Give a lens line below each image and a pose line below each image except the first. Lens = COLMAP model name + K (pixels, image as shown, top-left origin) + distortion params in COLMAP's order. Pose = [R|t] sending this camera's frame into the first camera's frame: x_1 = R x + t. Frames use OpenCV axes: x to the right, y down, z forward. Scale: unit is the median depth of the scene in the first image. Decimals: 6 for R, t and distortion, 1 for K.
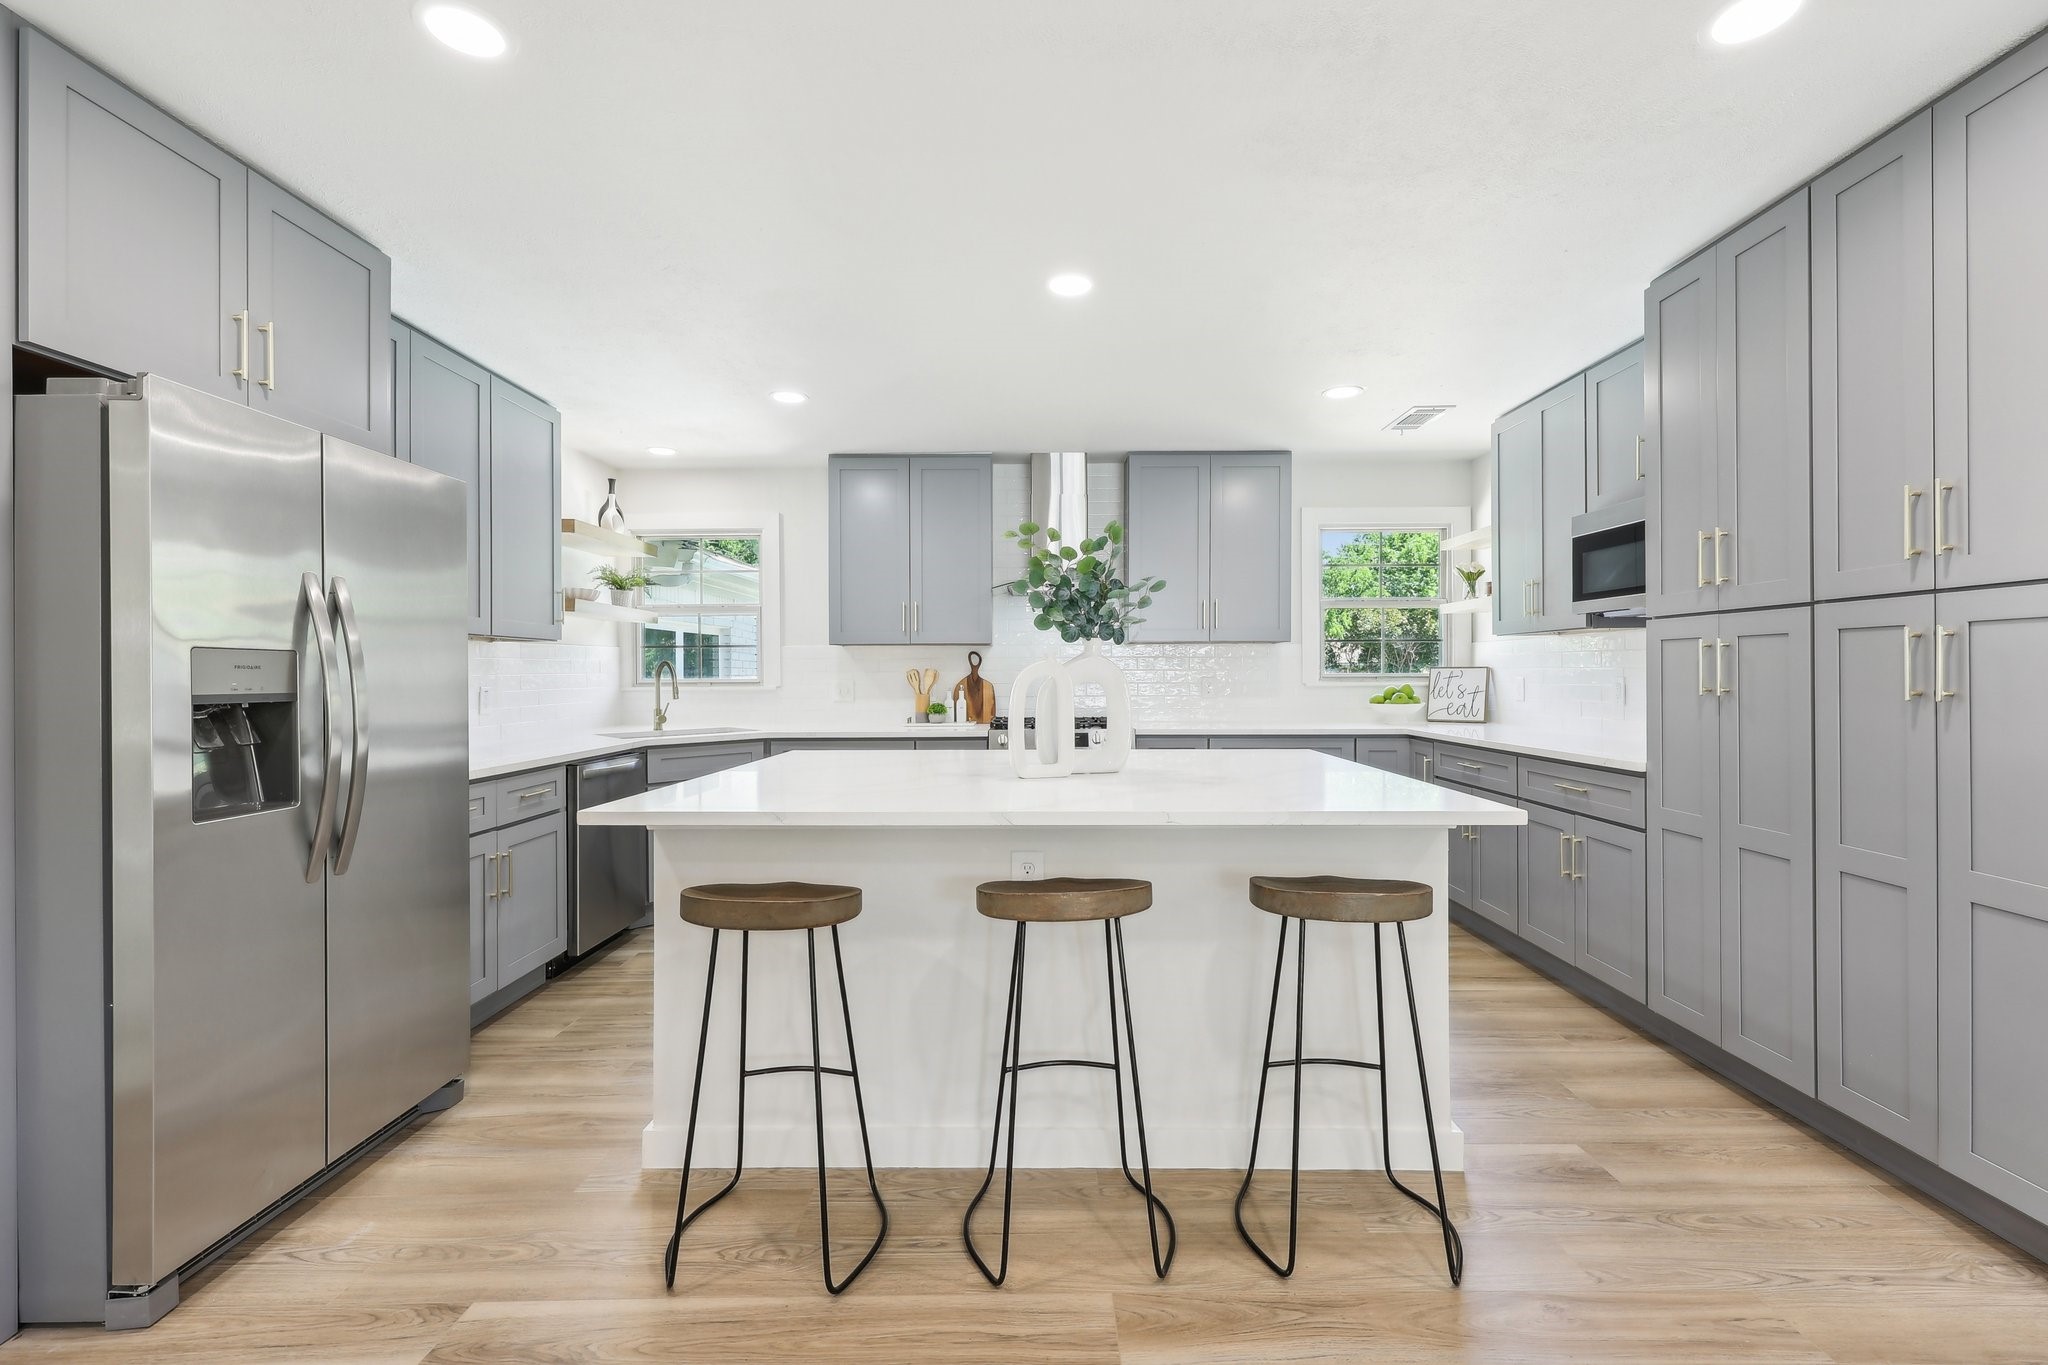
lens RADIAL K [[881.8, 0, 1039.5], [0, 881.8, 676.6], [0, 0, 1]] dist [-0.000015, -0.000722]
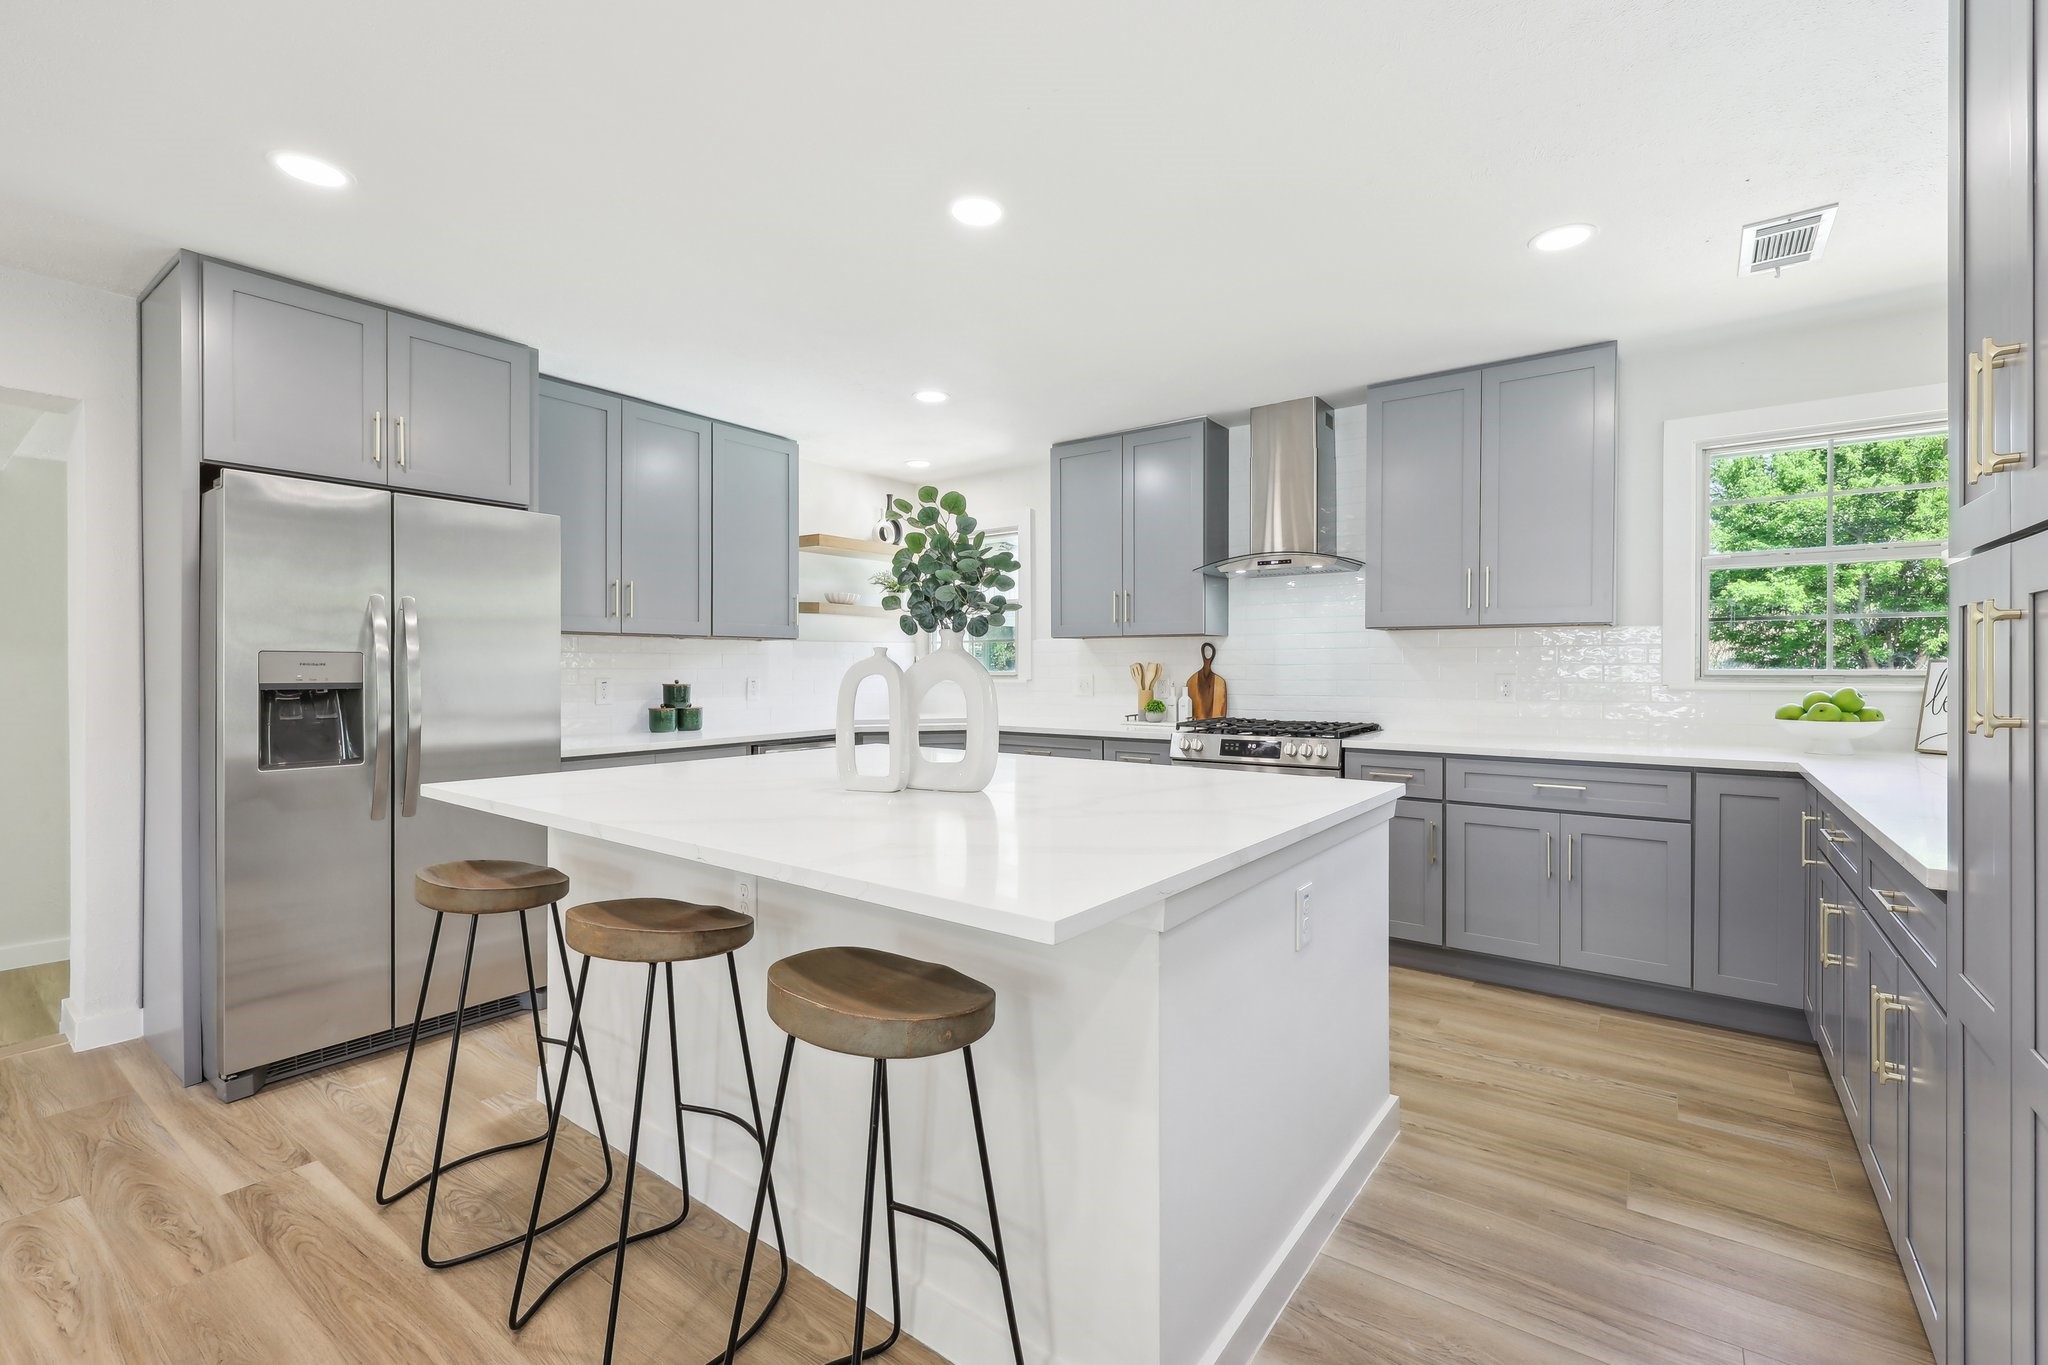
lens RADIAL K [[881.8, 0, 1037.5], [0, 881.8, 671.6], [0, 0, 1]] dist [-0.000015, -0.000722]
pose [[0.809833, 0.006634, -0.586623, 0.325580], [-0.003741, 0.999974, 0.006143, -0.004726], [0.586648, -0.002780, 0.809837, 0.195295]]
